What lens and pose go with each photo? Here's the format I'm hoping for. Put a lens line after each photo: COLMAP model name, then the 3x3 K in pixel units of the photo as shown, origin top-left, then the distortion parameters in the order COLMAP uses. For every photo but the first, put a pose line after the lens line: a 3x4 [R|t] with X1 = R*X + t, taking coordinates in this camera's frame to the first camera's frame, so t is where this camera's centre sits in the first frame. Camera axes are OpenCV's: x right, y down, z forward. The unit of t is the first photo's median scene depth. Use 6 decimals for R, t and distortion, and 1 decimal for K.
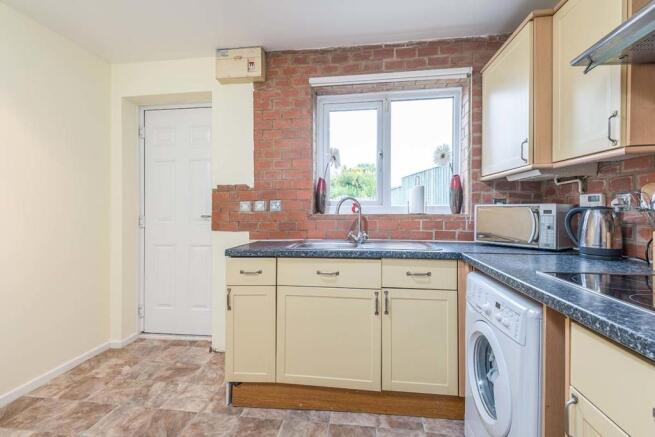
lens RADIAL K [[295.2, 0, 330.1], [0, 295.2, 213.9], [0, 0, 1]] dist [-0.002097, -0.000872]
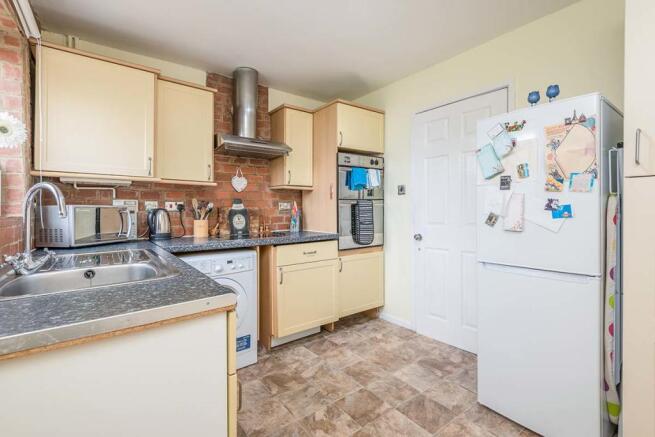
lens RADIAL K [[295.2, 0, 328.2], [0, 295.2, 213.4], [0, 0, 1]] dist [-0.002097, -0.000872]
pose [[-0.690168, -0.003873, 0.723639, -1.417692], [0.010326, 0.999831, 0.015199, 0.000189], [-0.723575, 0.017962, -0.690012, 1.694682]]
